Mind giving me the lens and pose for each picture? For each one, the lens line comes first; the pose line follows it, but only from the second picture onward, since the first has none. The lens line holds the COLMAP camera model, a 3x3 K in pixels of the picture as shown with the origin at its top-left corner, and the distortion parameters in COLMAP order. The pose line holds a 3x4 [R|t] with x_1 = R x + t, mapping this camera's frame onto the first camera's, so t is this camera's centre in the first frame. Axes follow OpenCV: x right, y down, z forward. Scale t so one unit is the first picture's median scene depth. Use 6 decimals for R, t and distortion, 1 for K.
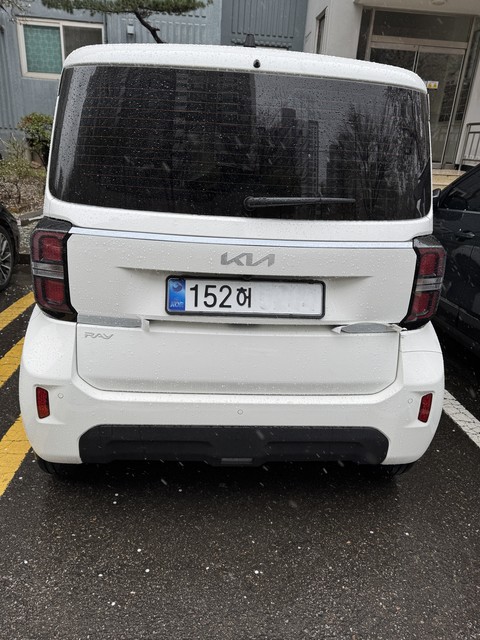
lens RADIAL K [[445.9, 0, 242.7], [0, 445.9, 325.3], [0, 0, 1]] dist [0.018769, -0.028277]
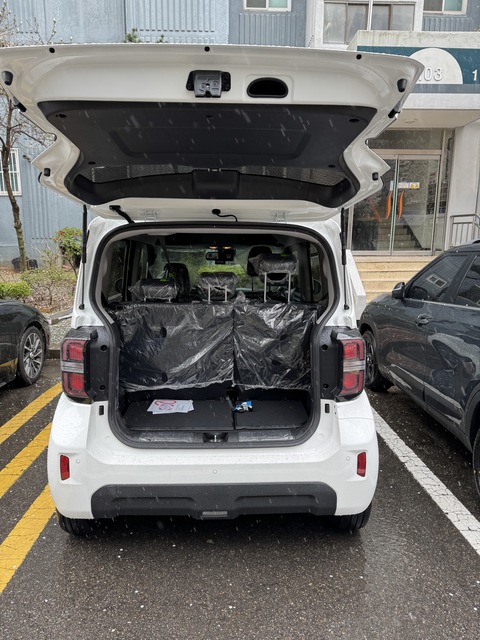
lens RADIAL K [[445.9, 0, 242.7], [0, 445.9, 325.3], [0, 0, 1]] dist [0.018769, -0.028277]
pose [[0.998087, -0.042317, -0.045064, 0.141455], [0.033182, 0.981795, -0.187024, 0.023666], [0.052158, 0.185171, 0.981321, -0.316452]]
